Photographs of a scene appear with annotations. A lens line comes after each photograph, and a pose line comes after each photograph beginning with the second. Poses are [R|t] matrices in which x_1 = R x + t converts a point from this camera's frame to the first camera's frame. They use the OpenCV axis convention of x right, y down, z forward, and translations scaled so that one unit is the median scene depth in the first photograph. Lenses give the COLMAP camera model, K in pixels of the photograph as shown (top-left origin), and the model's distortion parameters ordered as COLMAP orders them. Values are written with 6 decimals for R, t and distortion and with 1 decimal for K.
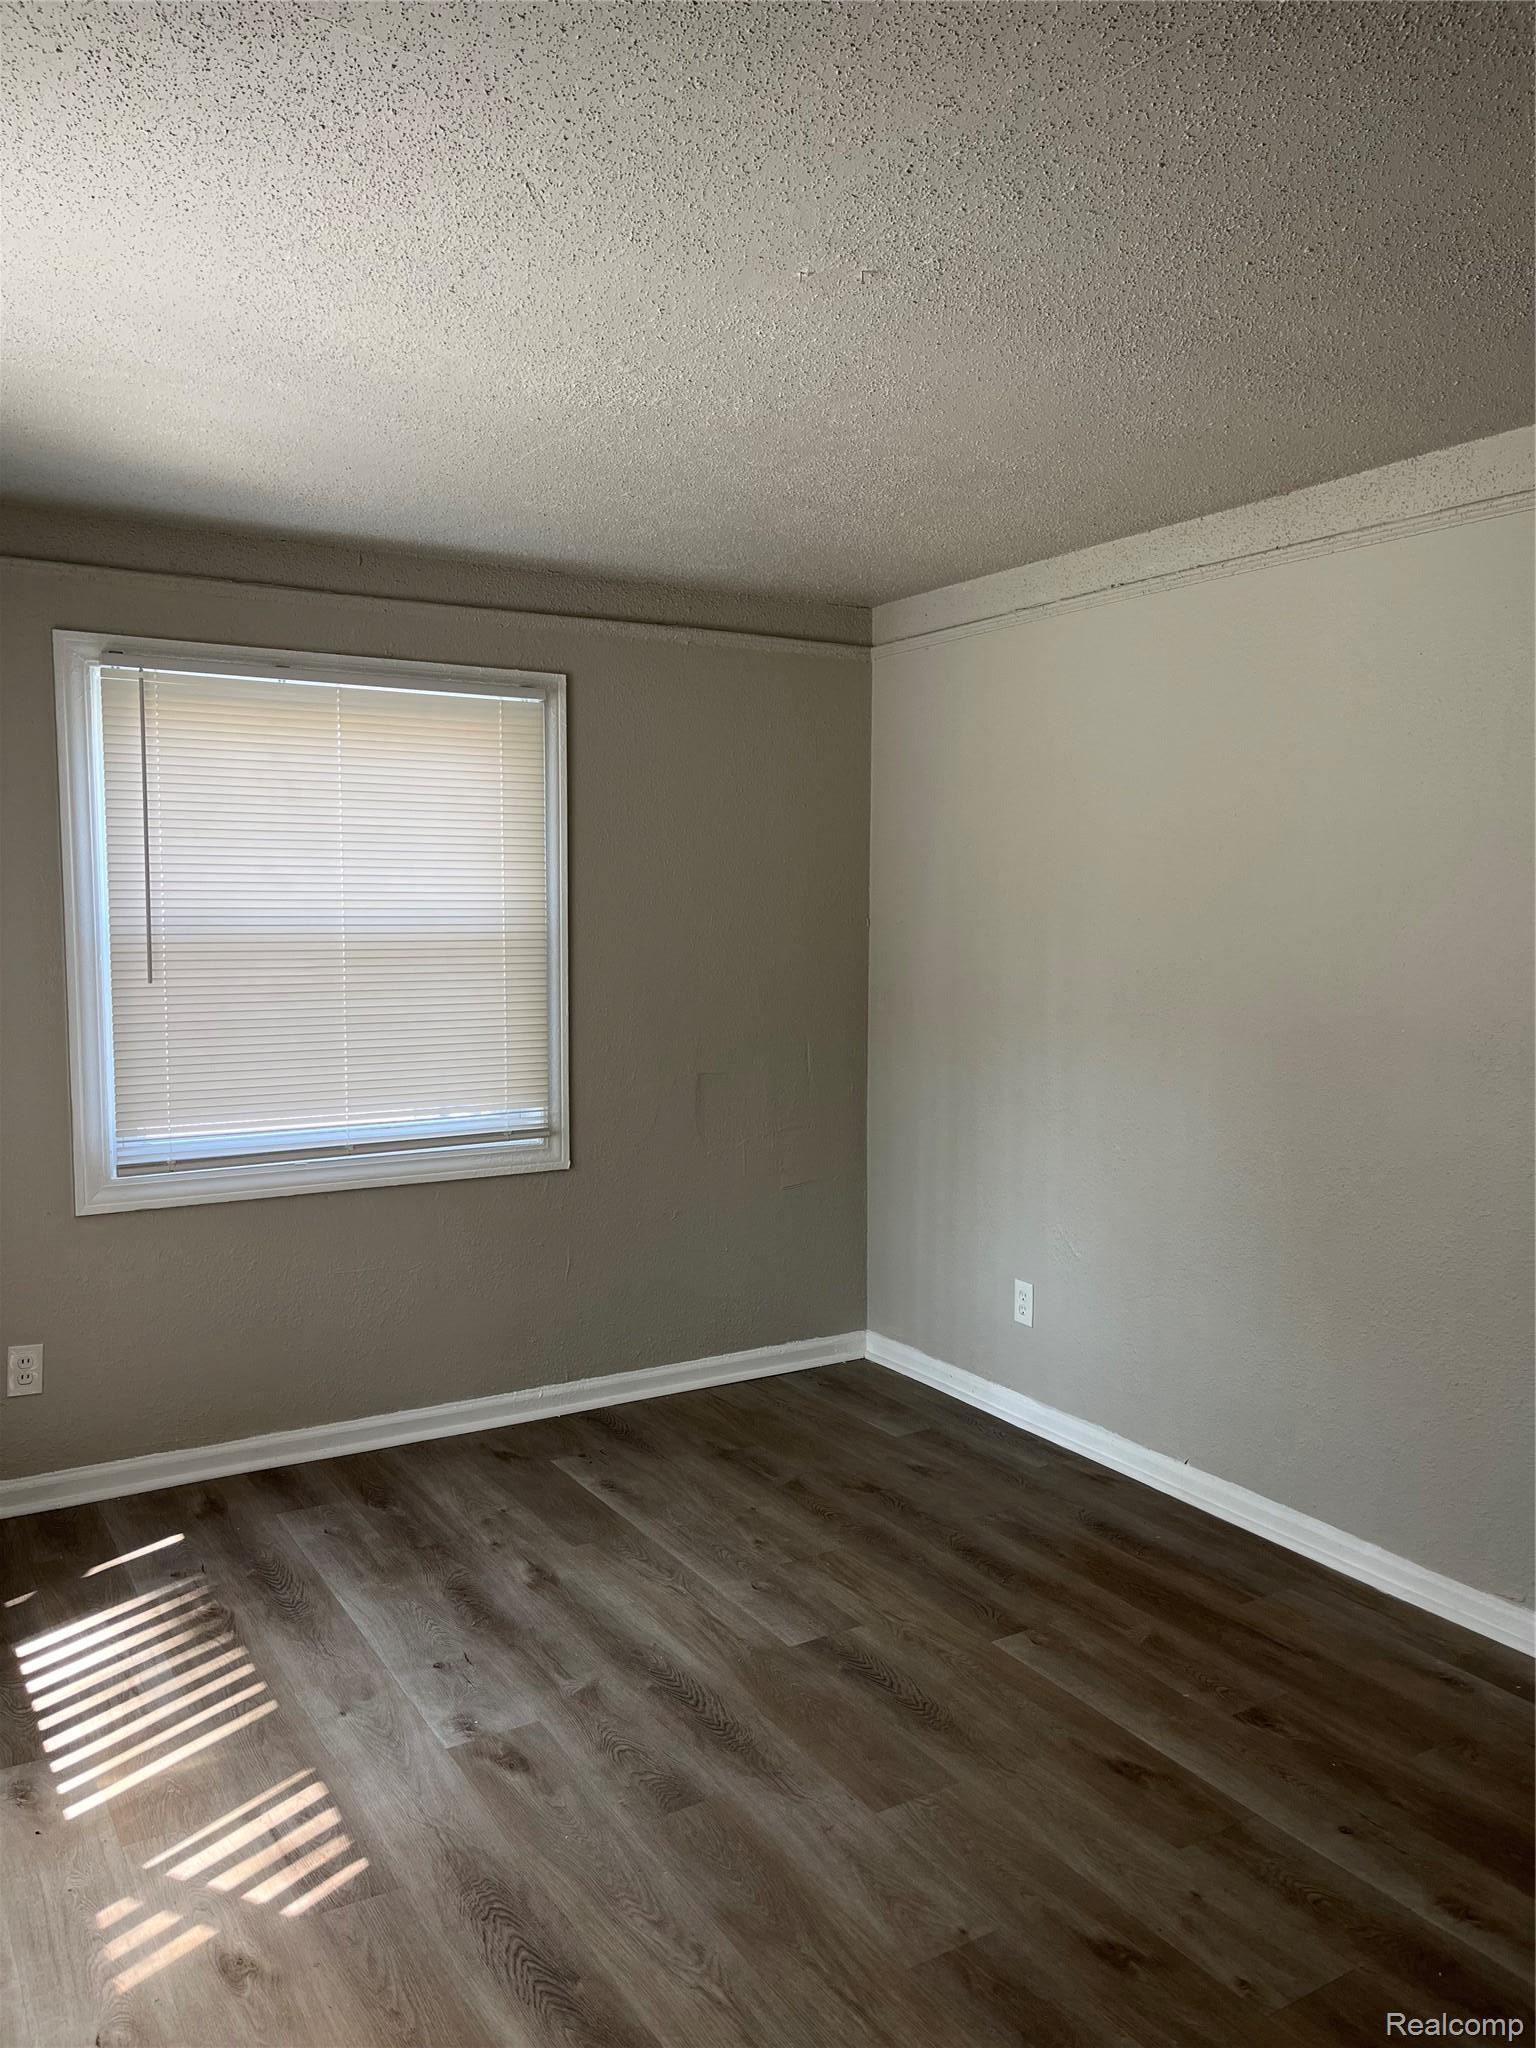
lens RADIAL K [[1541.0, 0, 775.8], [0, 1541.0, 1014.1], [0, 0, 1]] dist [0.053270, -0.084432]
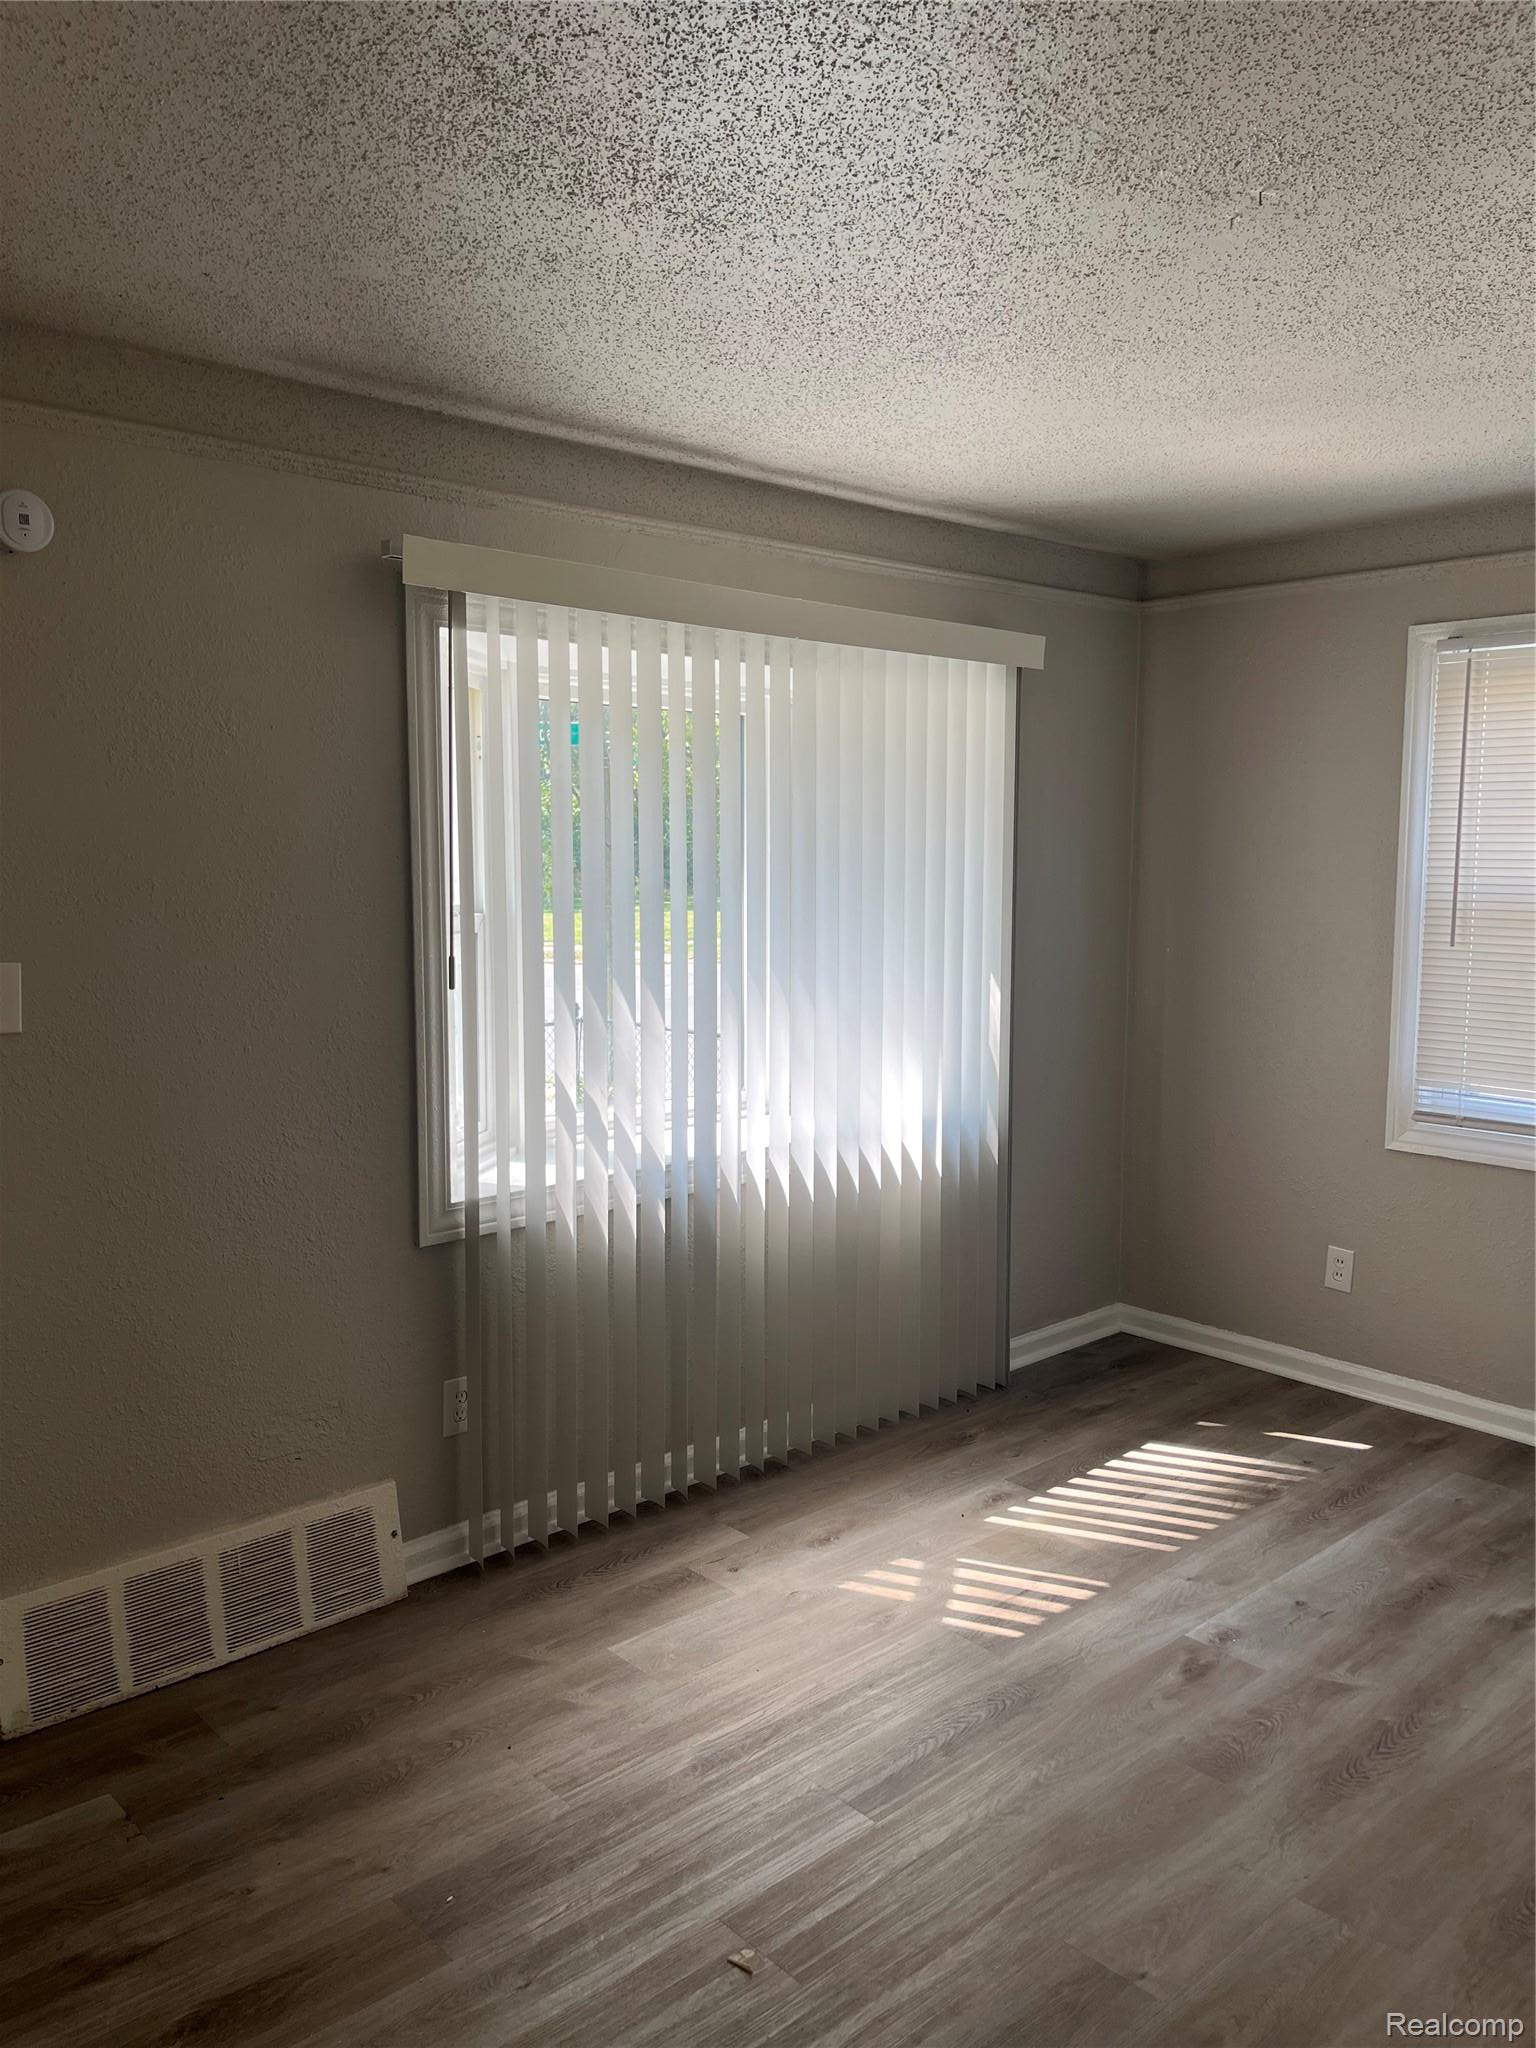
lens RADIAL K [[1541.0, 0, 765.4], [0, 1541.0, 1017.5], [0, 0, 1]] dist [0.053270, -0.084432]
pose [[0.193287, 0.106192, -0.975379, 0.560106], [-0.080001, 0.992521, 0.092205, -0.032906], [0.977875, 0.060209, 0.200337, 0.333026]]
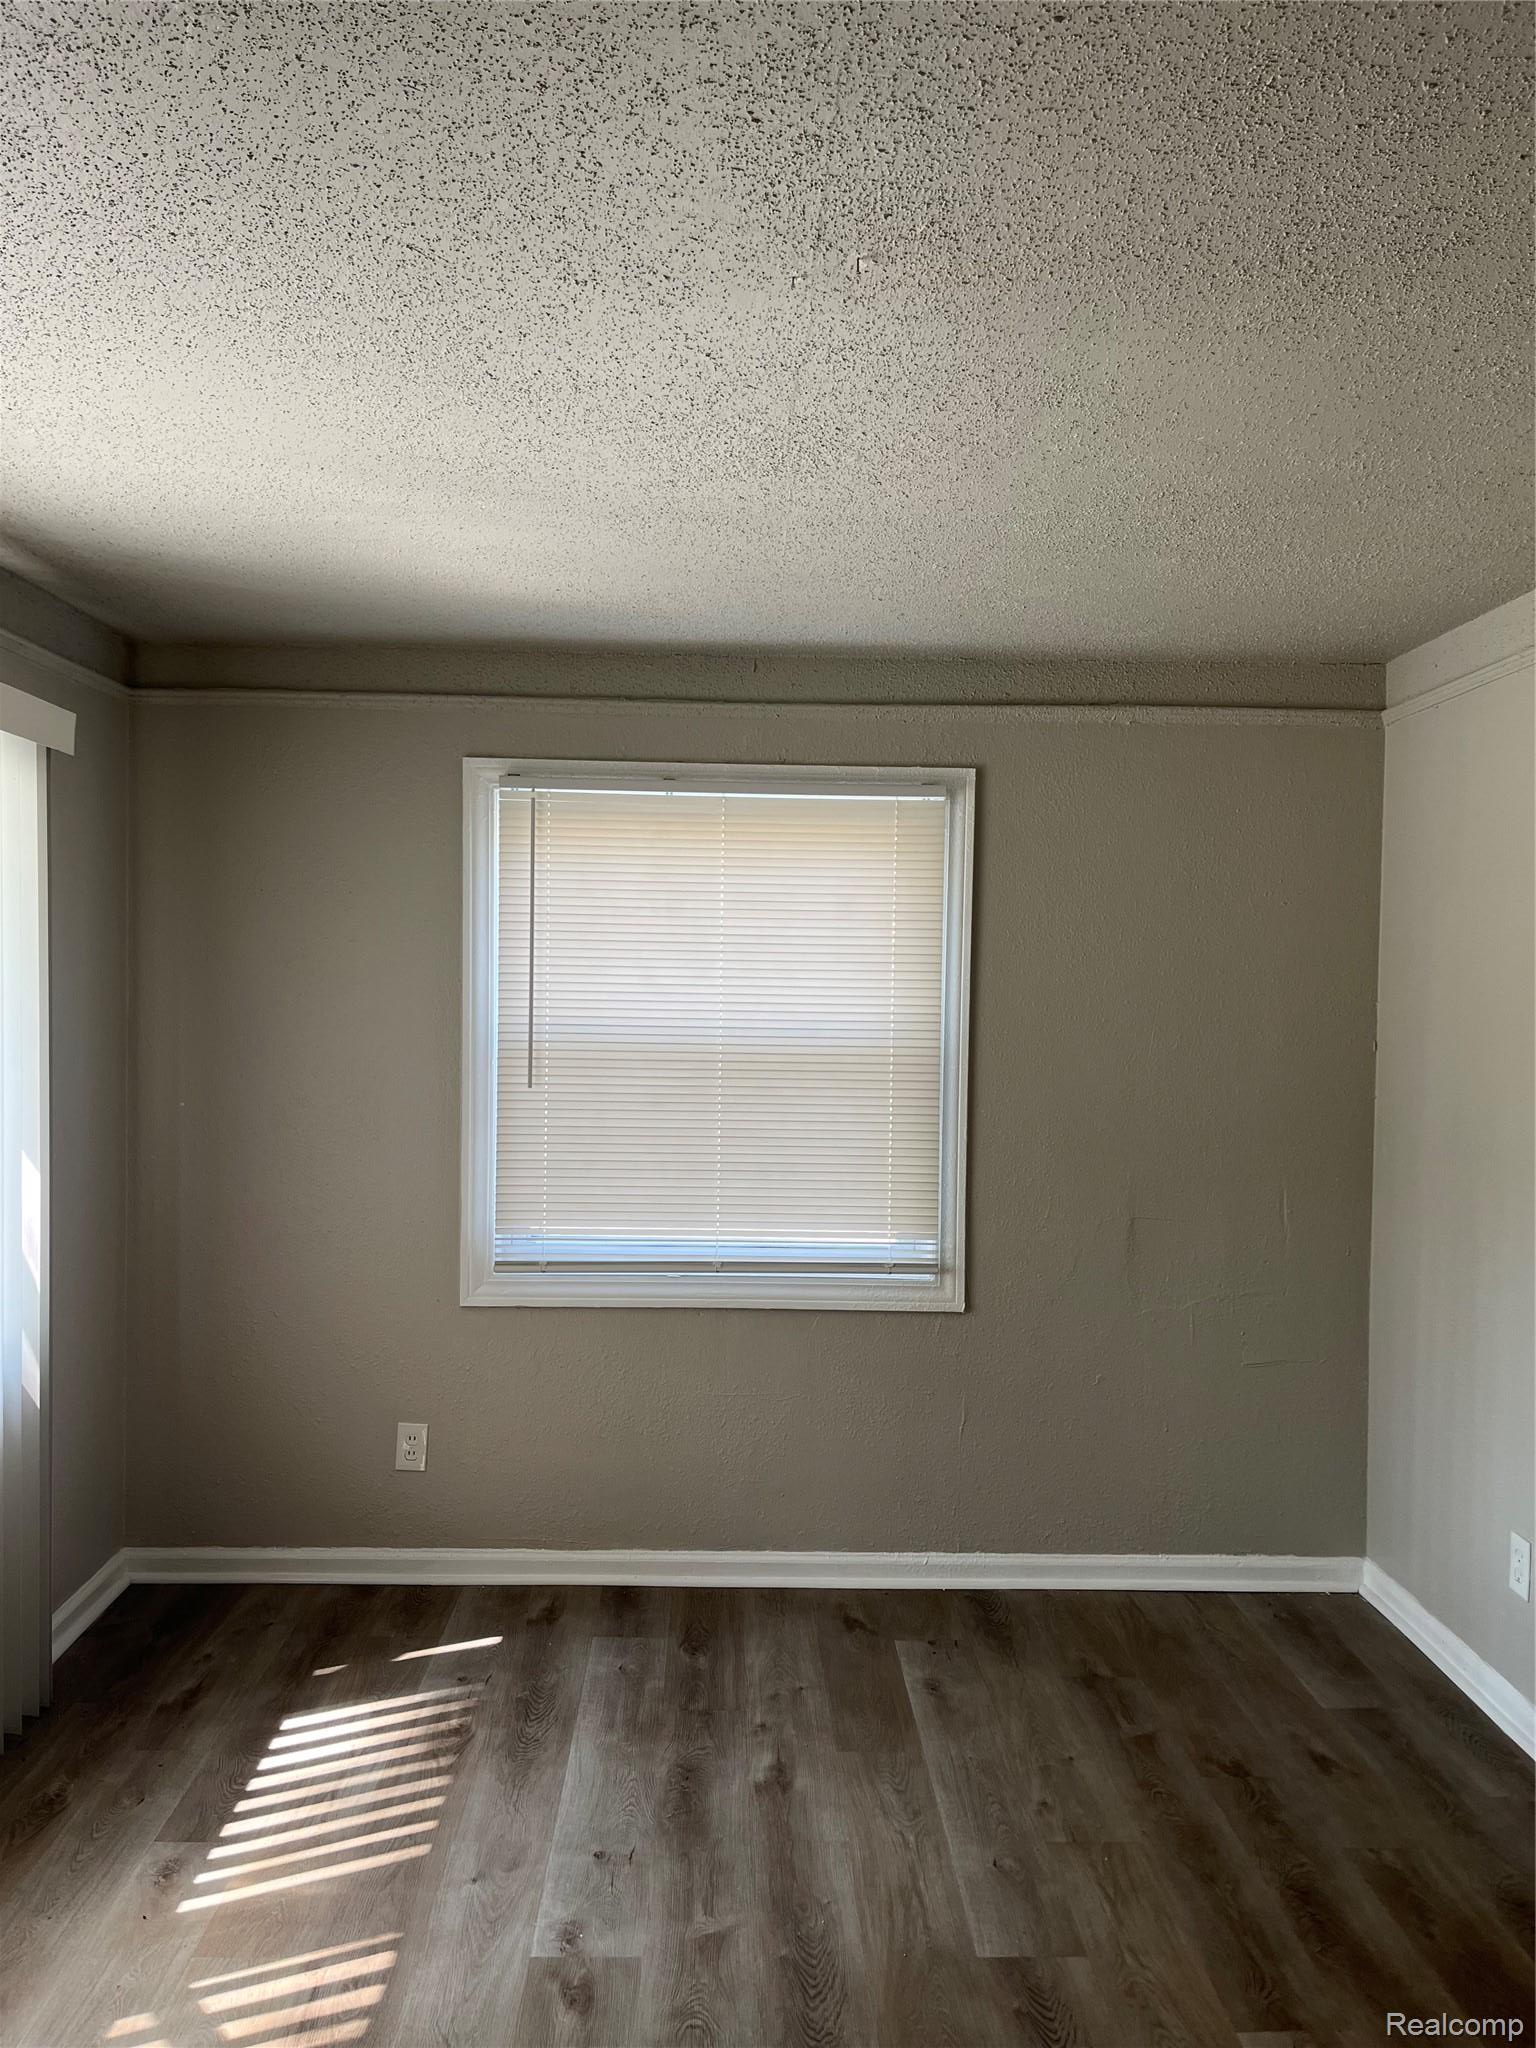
lens RADIAL K [[1541.0, 0, 757.5], [0, 1541.0, 1021.5], [0, 0, 1]] dist [0.053270, -0.084432]
pose [[0.865749, 0.022030, -0.499993, 0.249383], [-0.051205, 0.997687, -0.044705, -0.026536], [0.497852, 0.064306, 0.864875, 0.181633]]
